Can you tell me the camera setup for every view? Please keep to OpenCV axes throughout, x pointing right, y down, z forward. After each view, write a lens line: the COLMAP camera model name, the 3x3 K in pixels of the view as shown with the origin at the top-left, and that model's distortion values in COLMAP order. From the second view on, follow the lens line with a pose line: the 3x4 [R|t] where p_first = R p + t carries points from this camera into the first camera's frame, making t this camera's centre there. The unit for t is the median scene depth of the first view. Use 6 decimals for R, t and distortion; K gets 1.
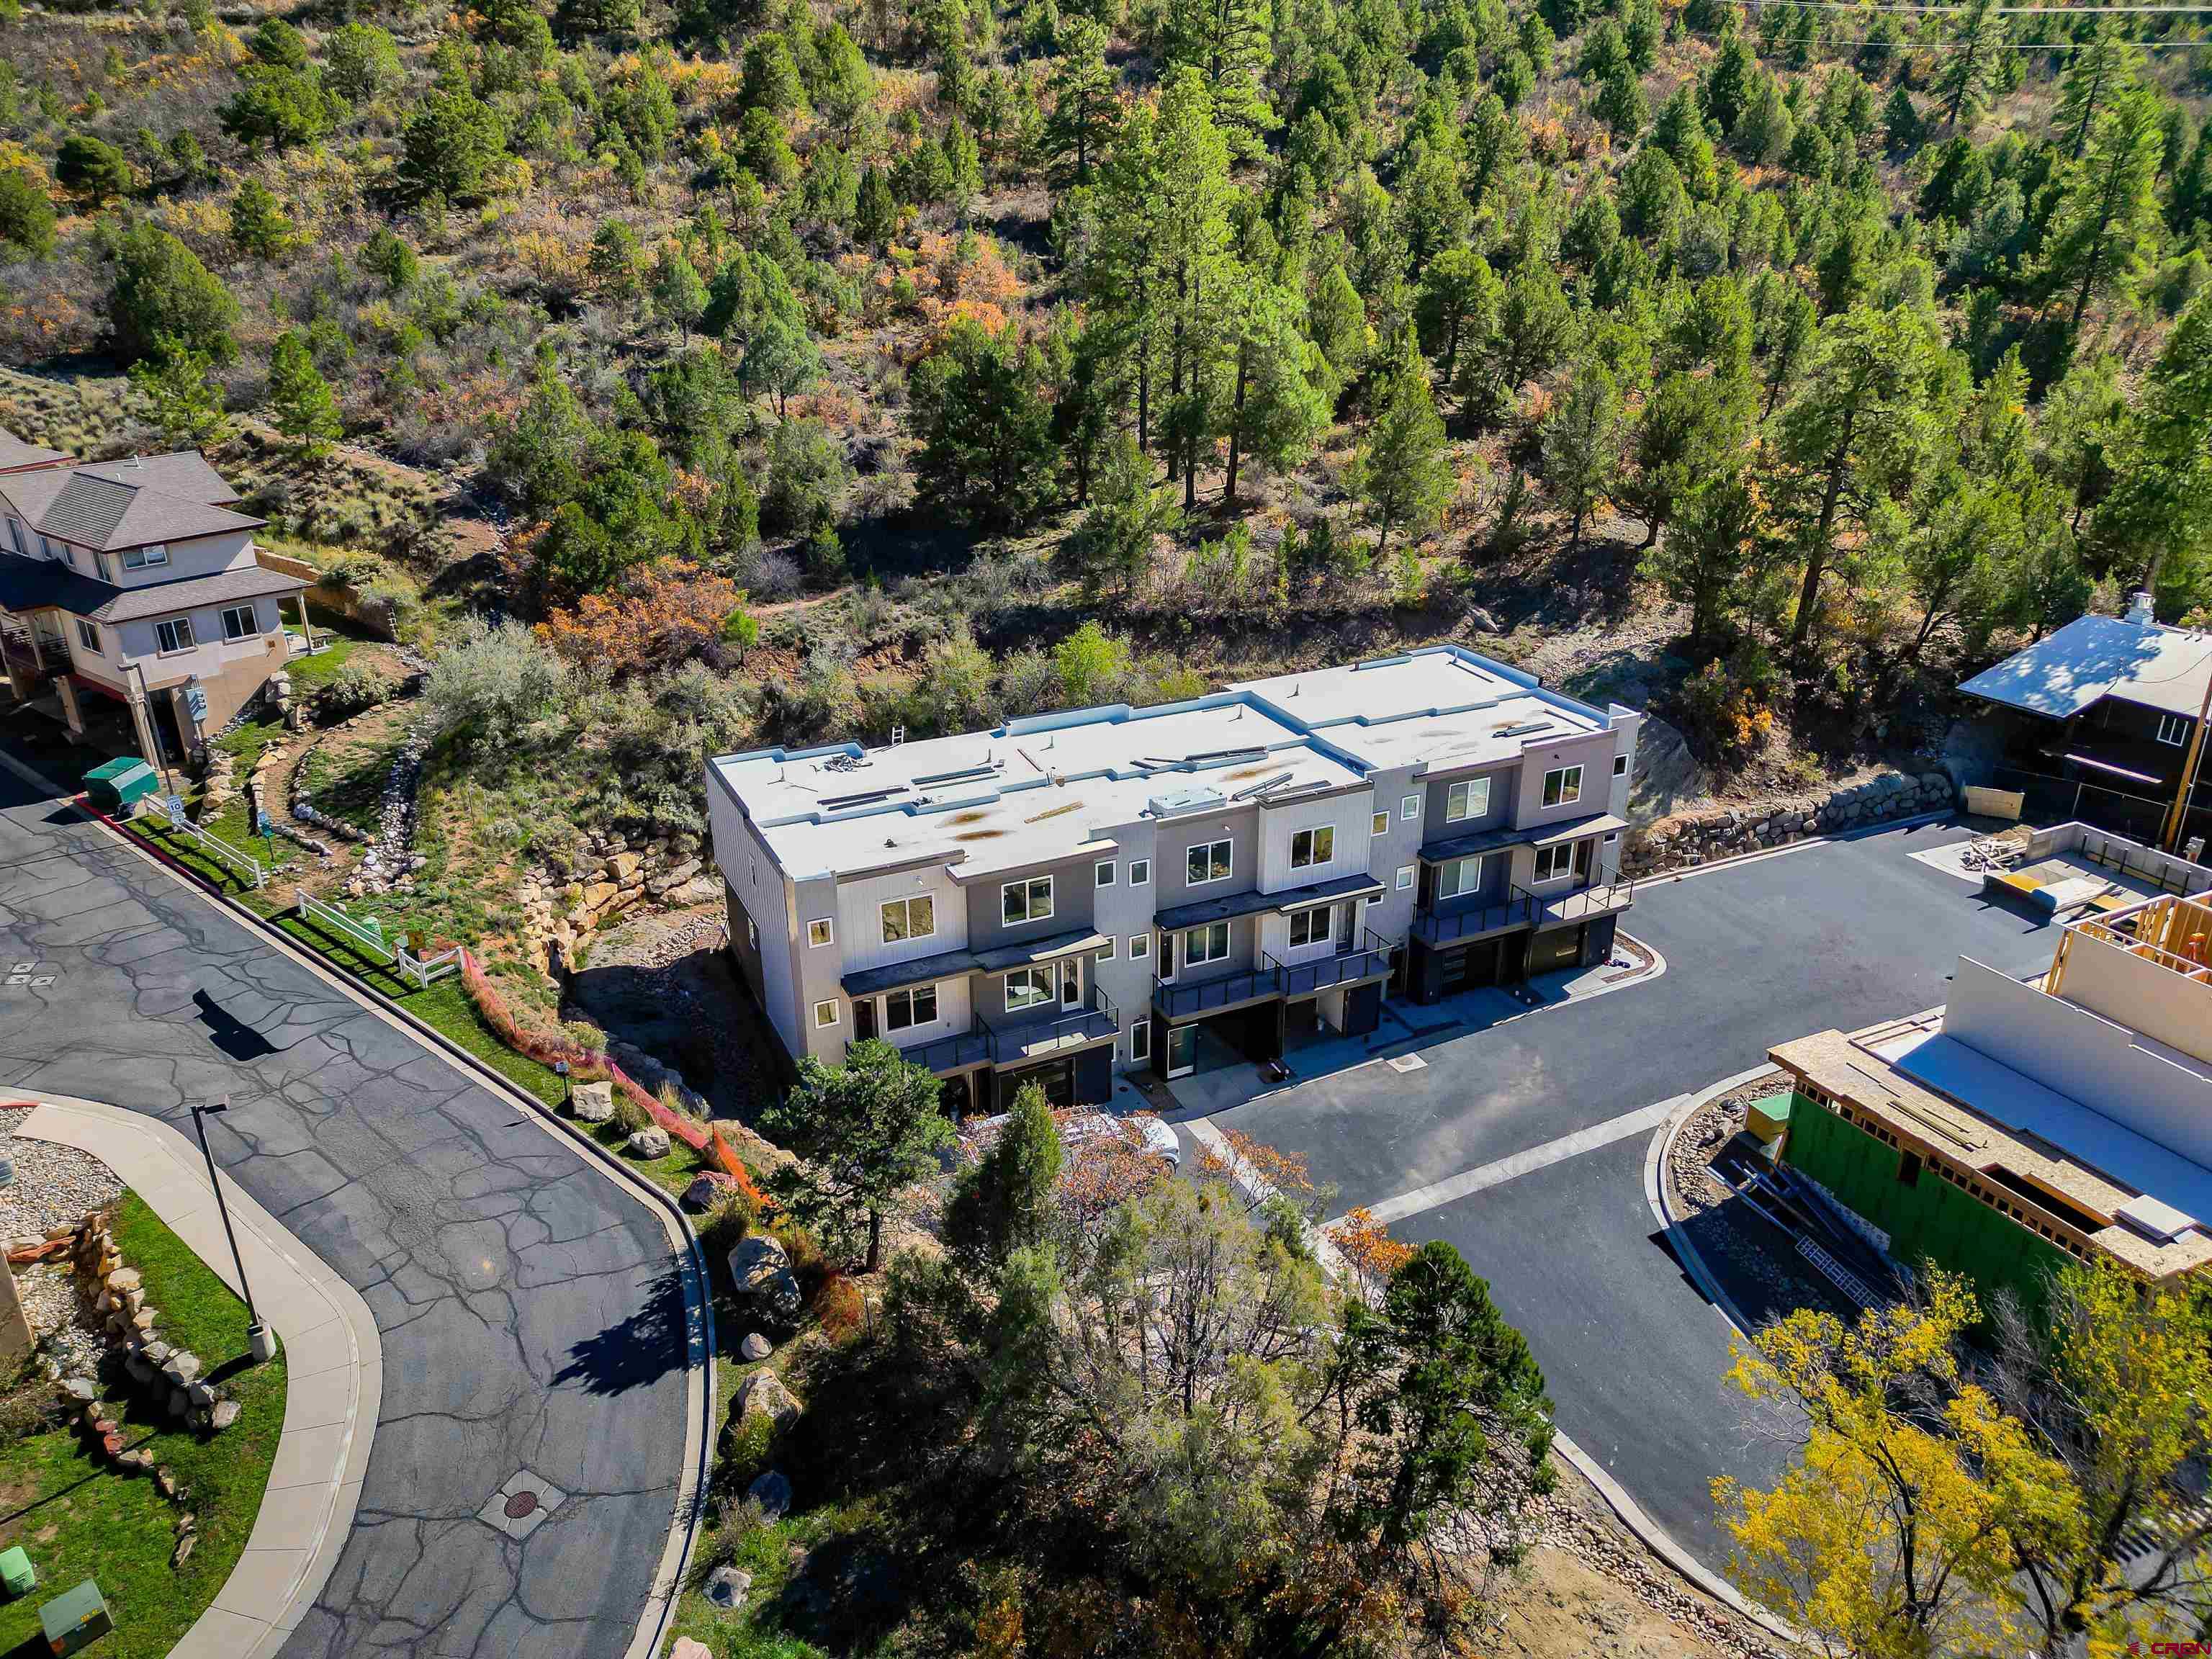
lens RADIAL K [[1540.2, 0, 1101.2], [0, 1540.2, 829.6], [0, 0, 1]] dist [0.068528, -0.069362]
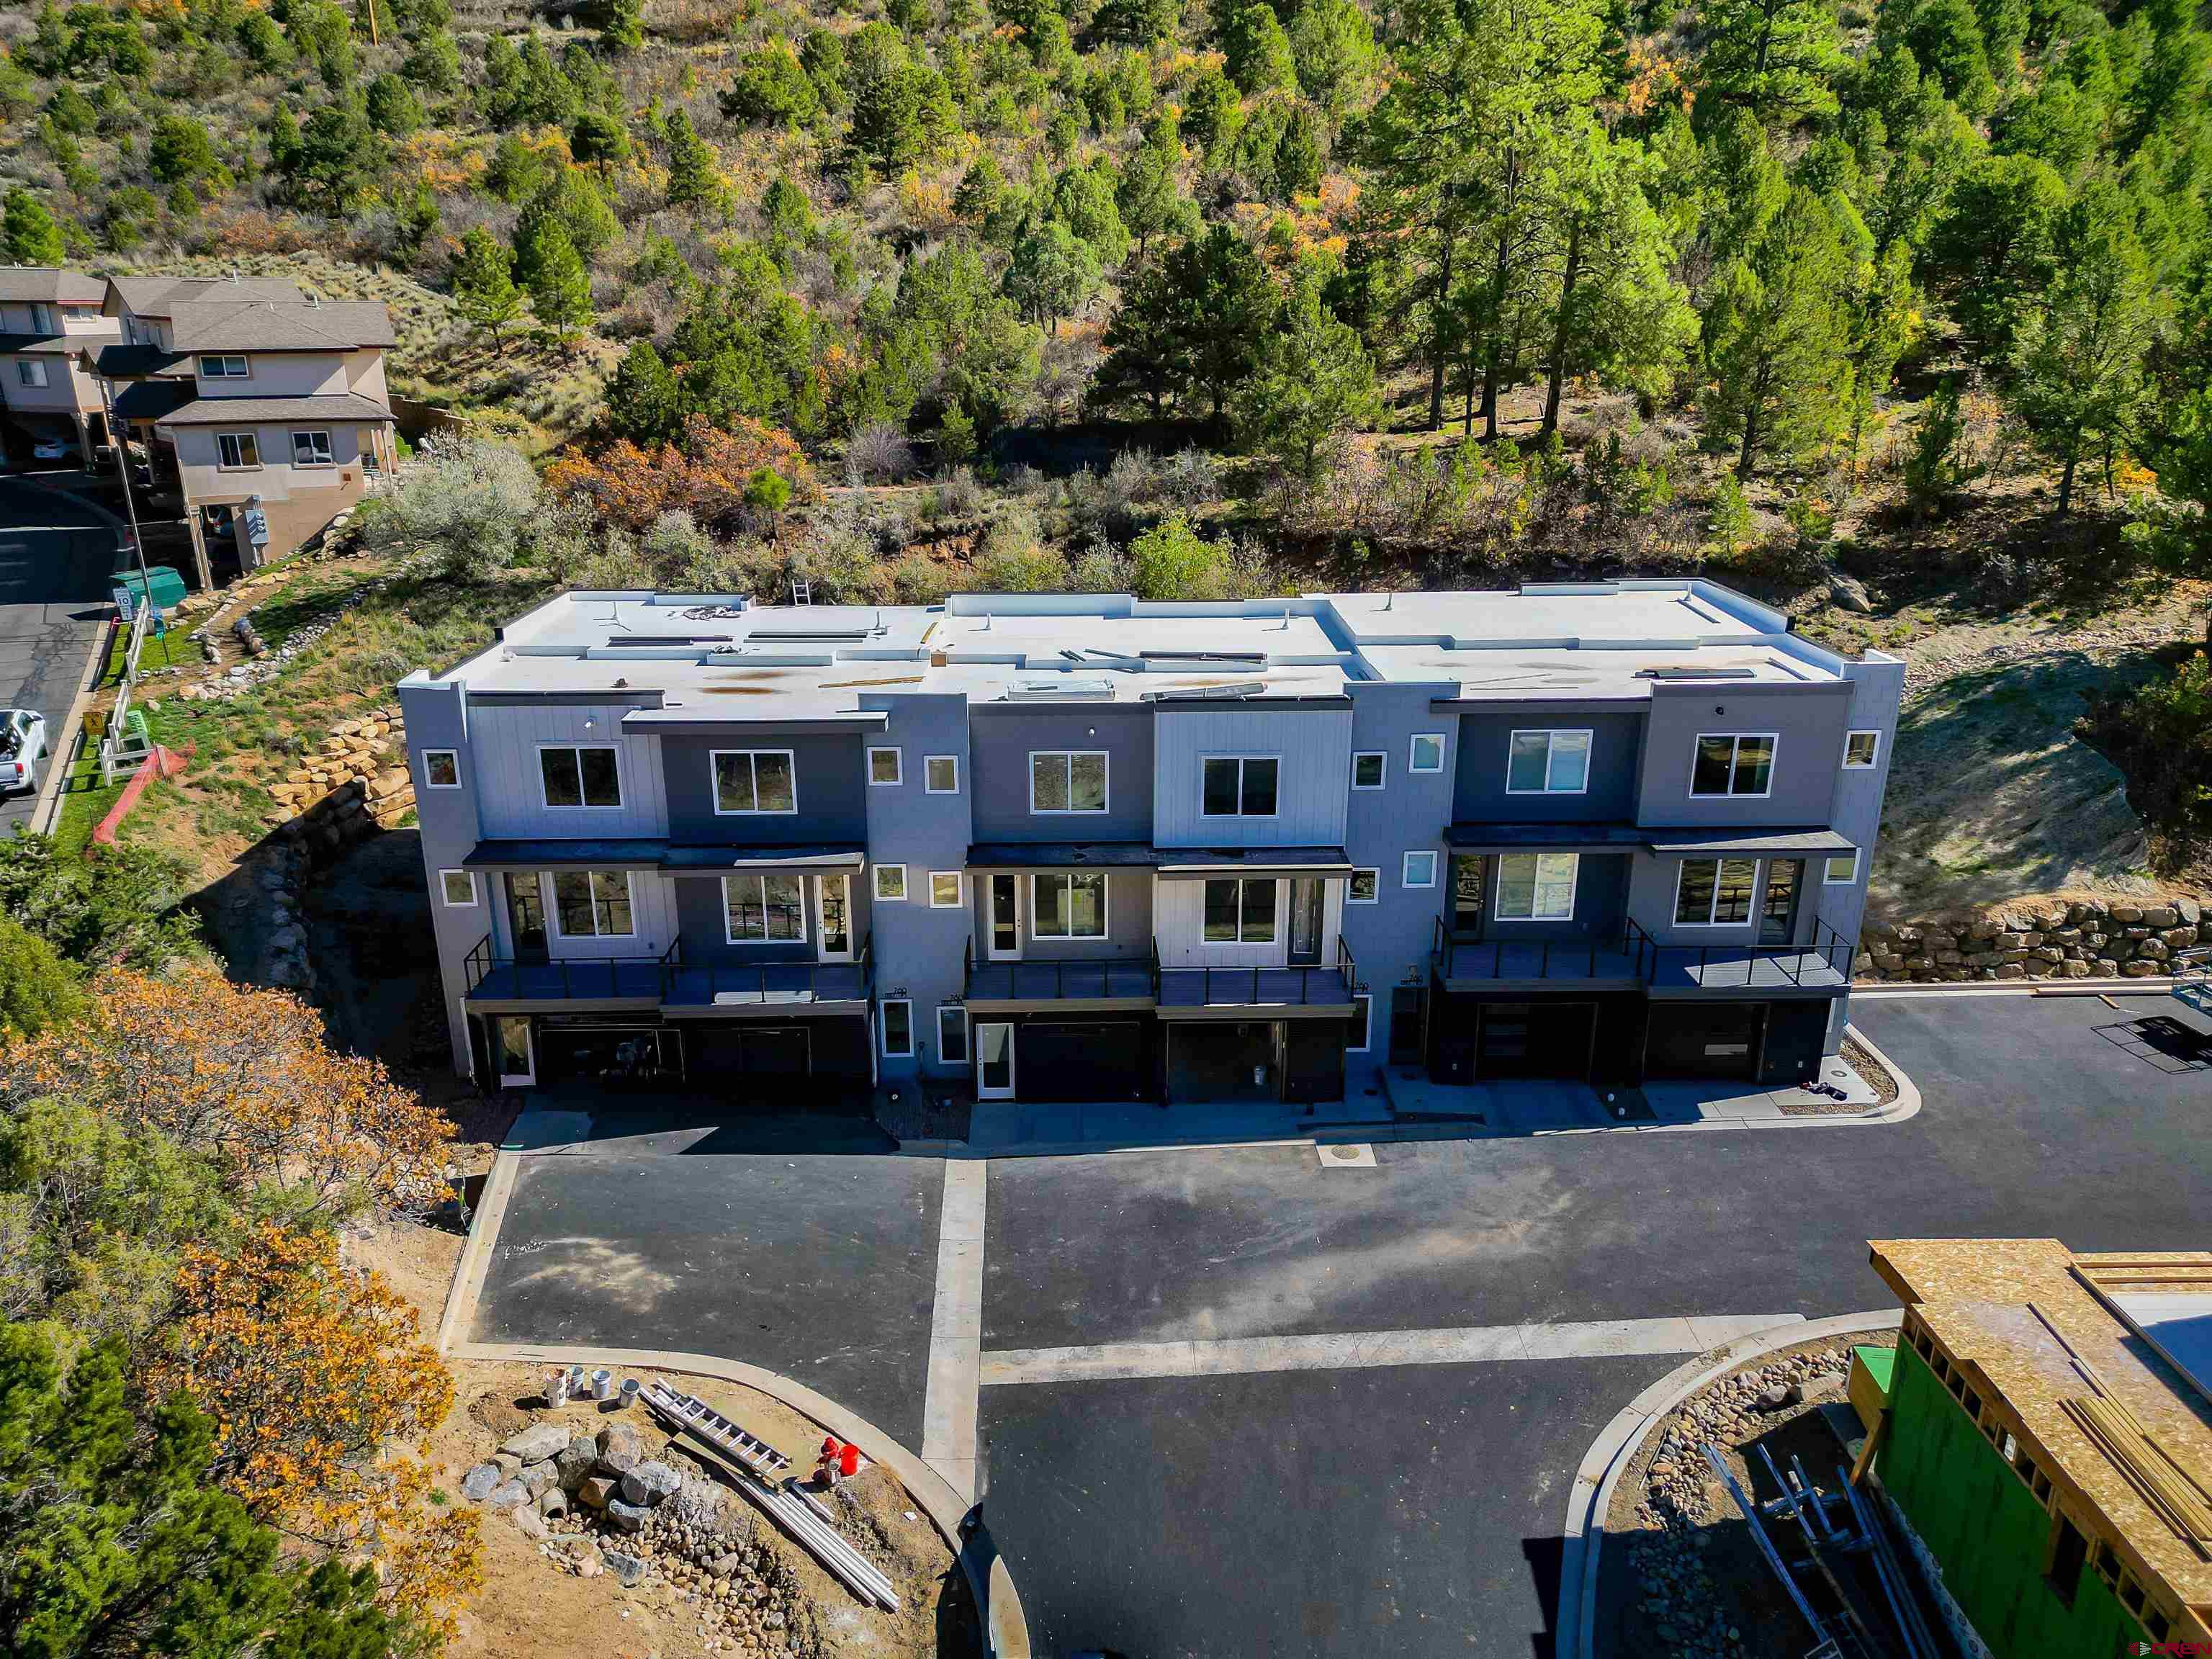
lens RADIAL K [[1540.2, 0, 1101.2], [0, 1540.2, 829.6], [0, 0, 1]] dist [0.068528, -0.069362]
pose [[0.909394, 0.135015, -0.393413, 0.316759], [-0.162071, 0.986114, -0.036212, 0.057618], [0.383061, 0.096692, 0.918648, 0.362258]]
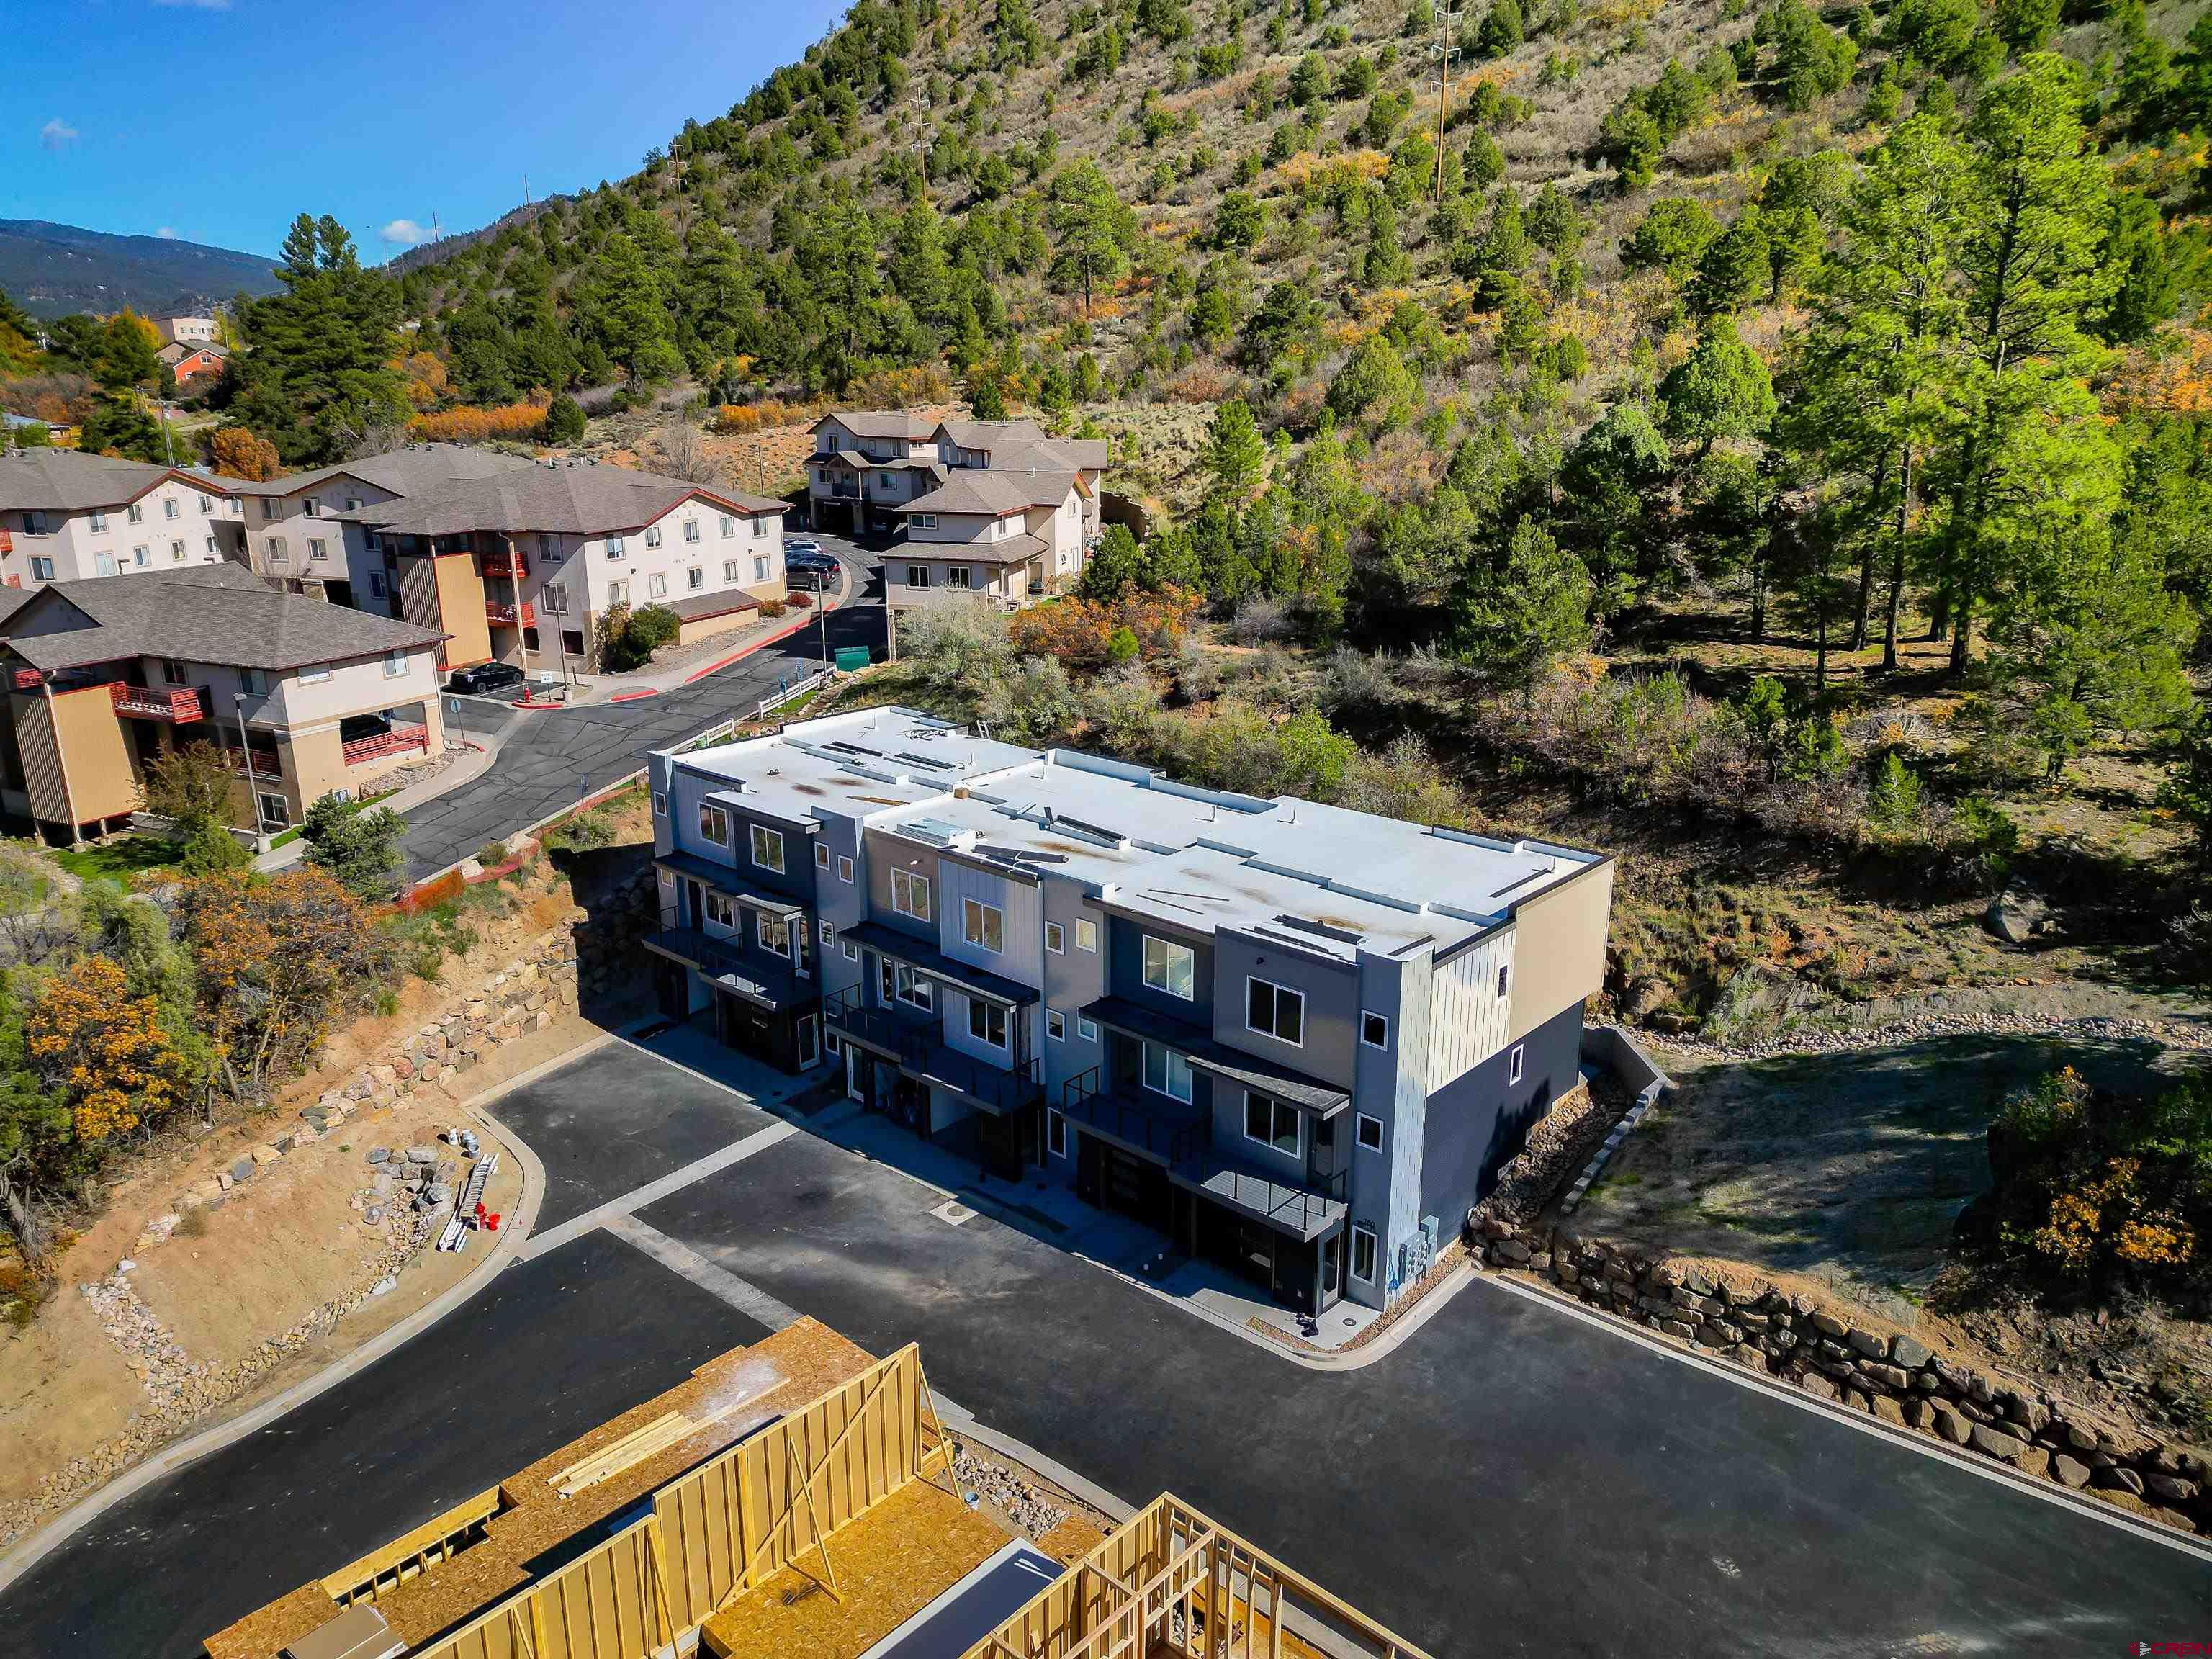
lens RADIAL K [[1540.2, 0, 1101.2], [0, 1540.2, 829.6], [0, 0, 1]] dist [0.068528, -0.069362]
pose [[0.368077, 0.267743, -0.890412, 0.857238], [-0.357795, 0.924686, 0.130144, -0.163715], [0.858197, 0.270682, 0.436153, 0.618823]]
